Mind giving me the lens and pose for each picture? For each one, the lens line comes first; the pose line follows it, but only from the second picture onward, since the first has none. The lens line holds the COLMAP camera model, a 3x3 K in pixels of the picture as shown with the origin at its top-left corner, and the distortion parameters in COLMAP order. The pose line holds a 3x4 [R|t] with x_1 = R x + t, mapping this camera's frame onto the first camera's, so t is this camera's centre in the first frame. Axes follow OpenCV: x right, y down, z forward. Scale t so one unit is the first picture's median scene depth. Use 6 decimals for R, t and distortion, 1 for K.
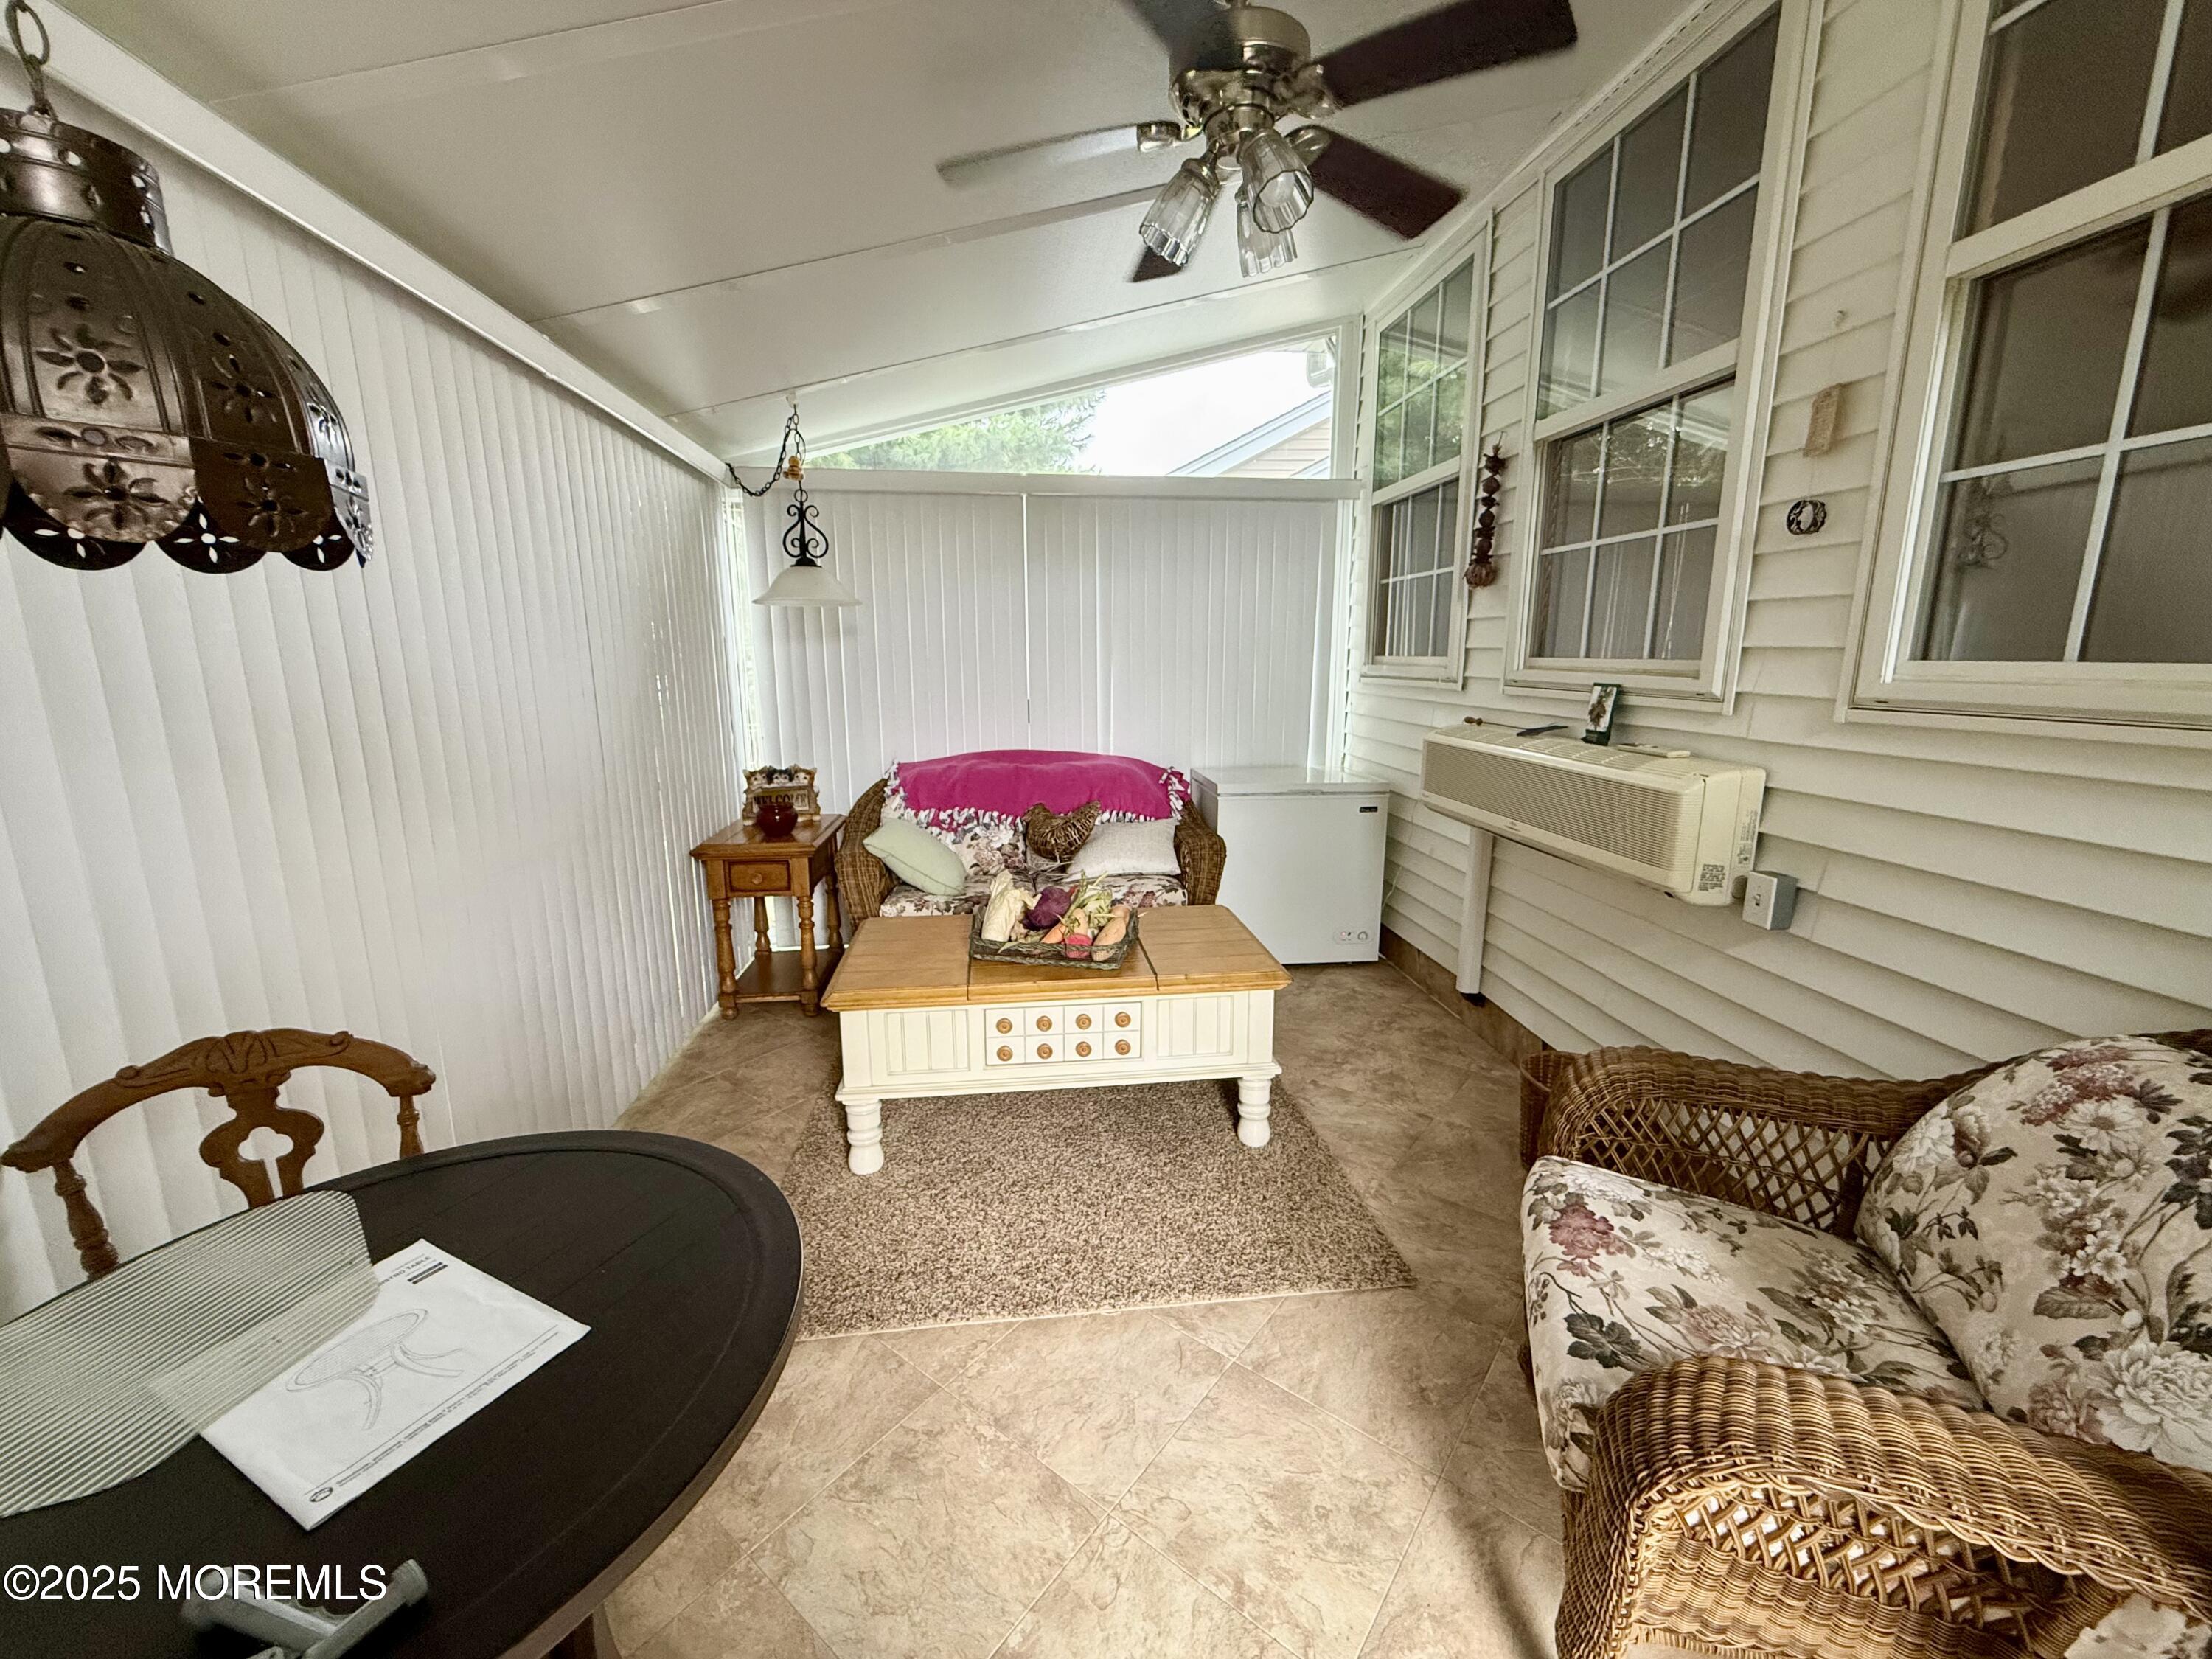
lens RADIAL K [[884.1, 0, 1101.0], [0, 884.1, 830.0], [0, 0, 1]] dist [-0.000388, 0.000119]
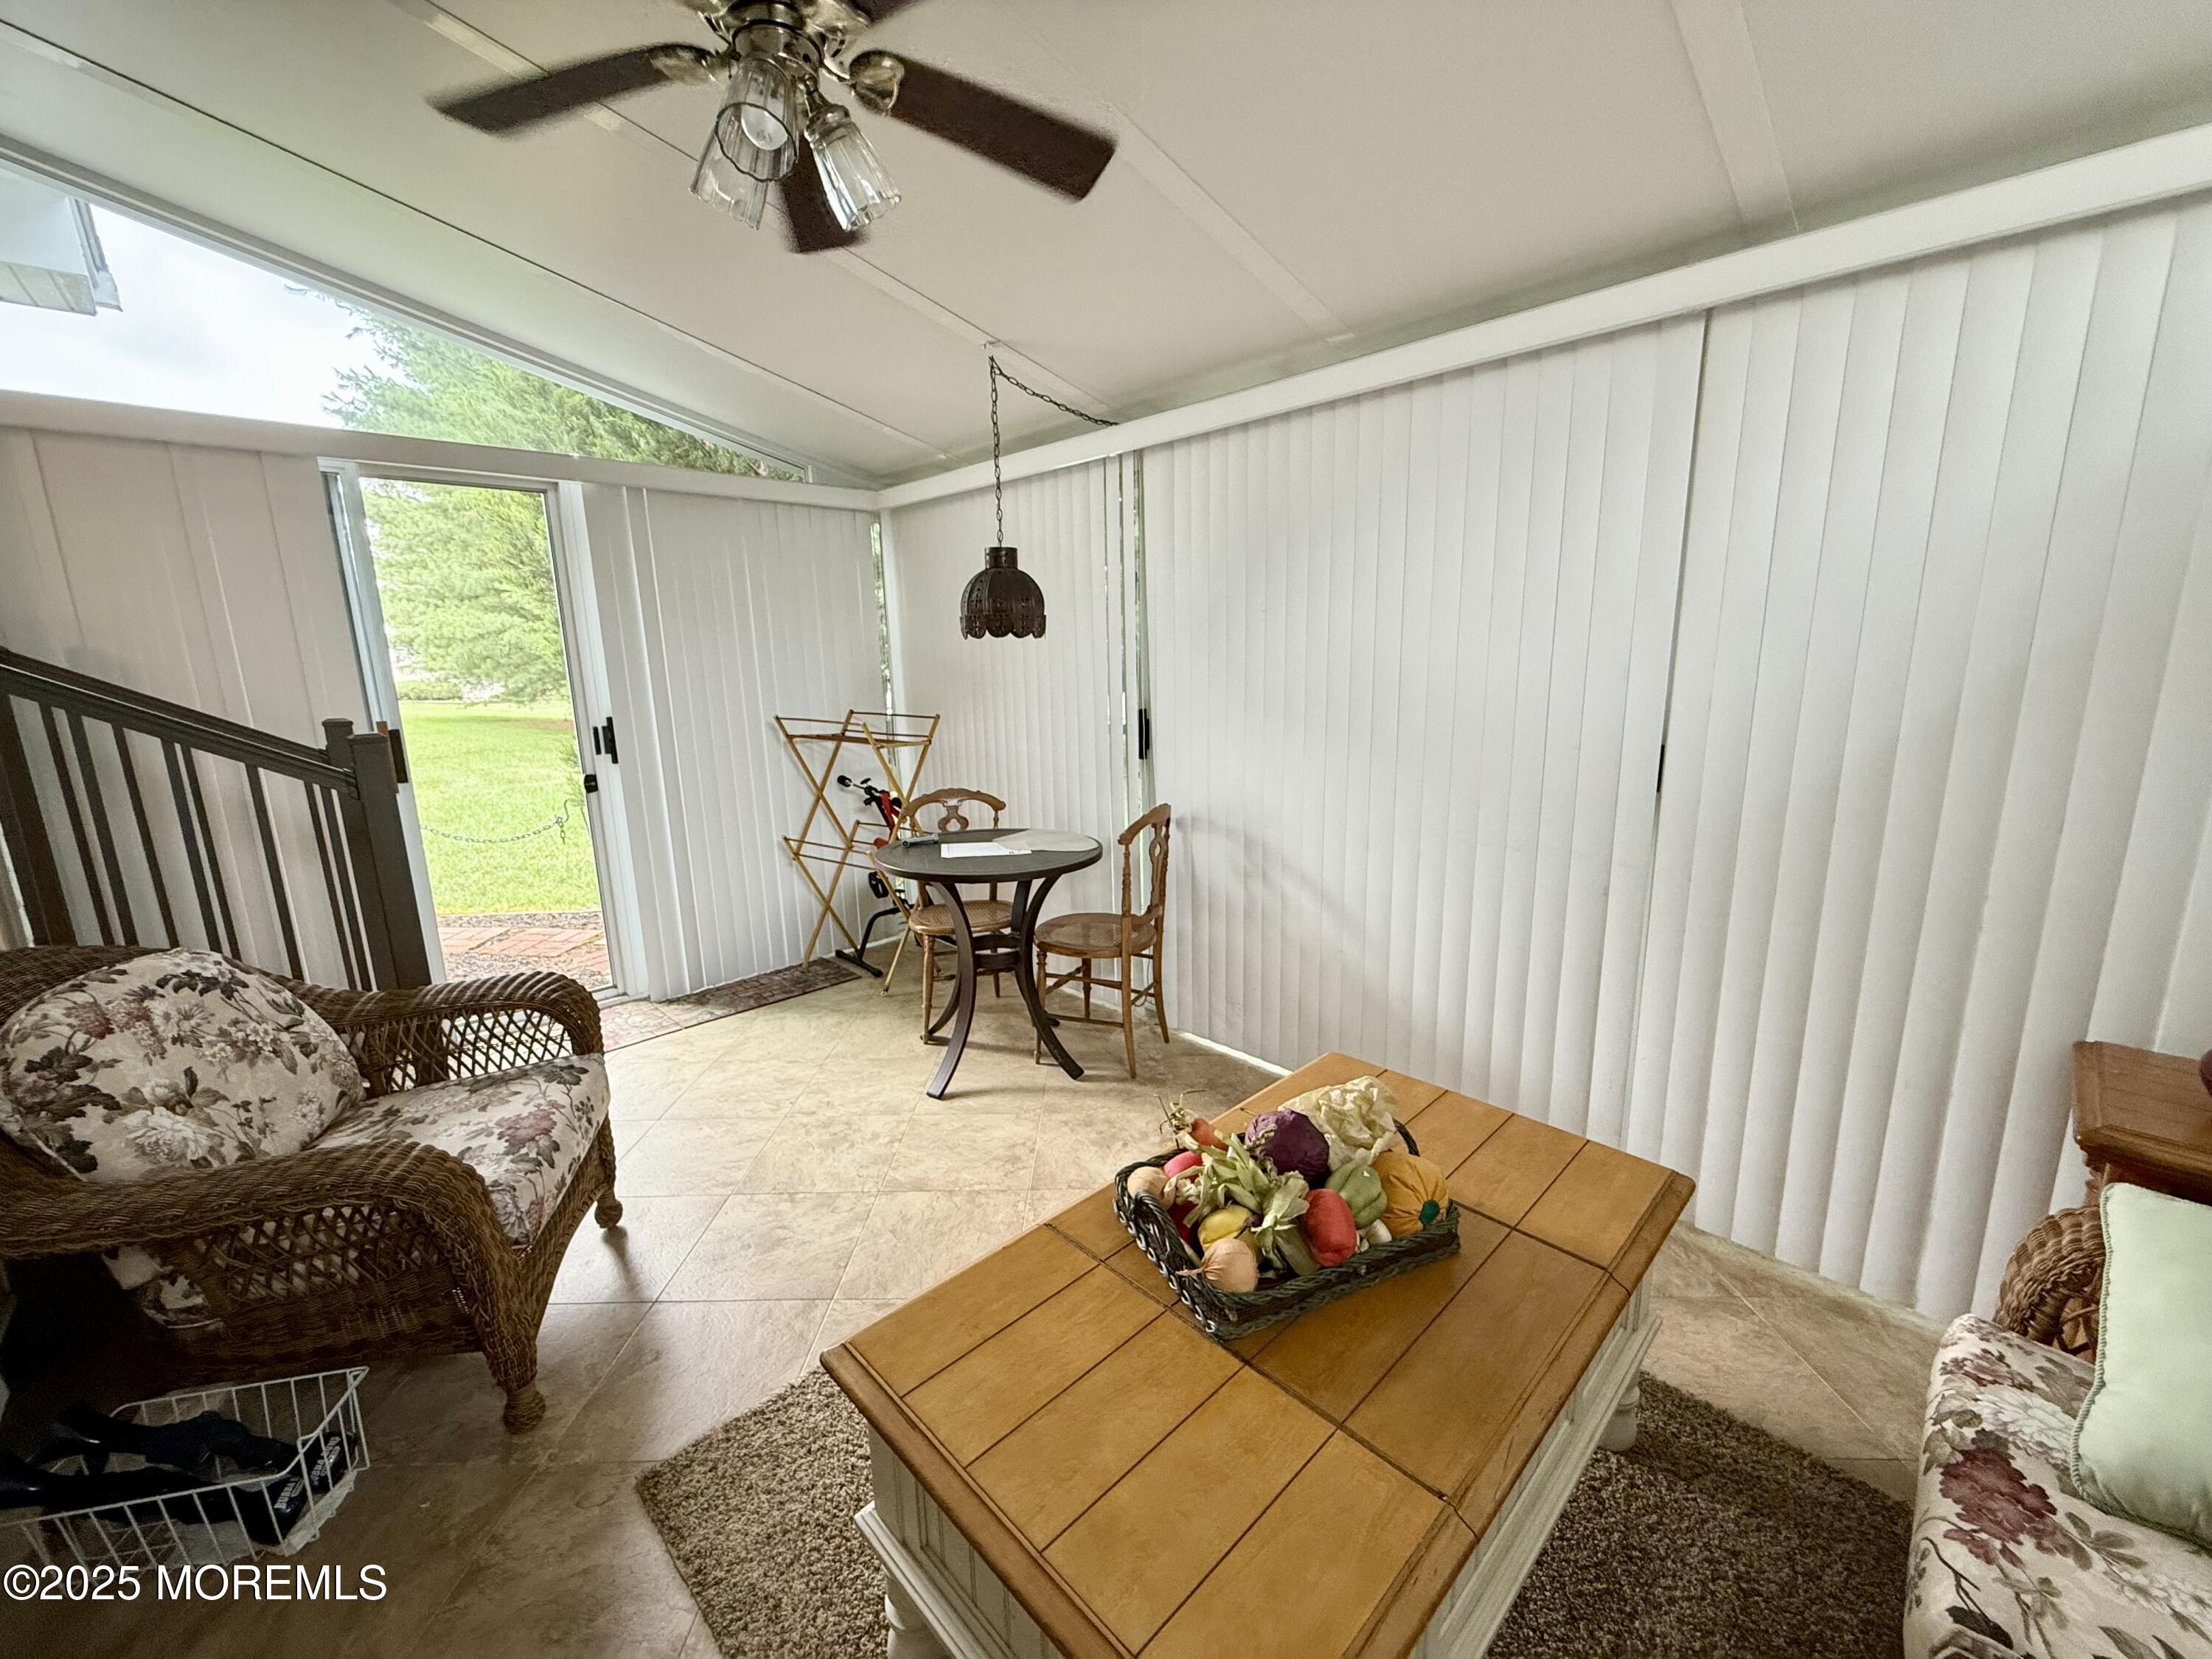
lens RADIAL K [[884.1, 0, 1101.0], [0, 884.1, 830.0], [0, 0, 1]] dist [-0.000388, 0.000119]
pose [[-0.793826, 0.142754, -0.591153, 0.742093], [-0.097958, 0.929351, 0.355966, -0.642059], [0.600203, 0.340483, -0.723759, 2.943914]]
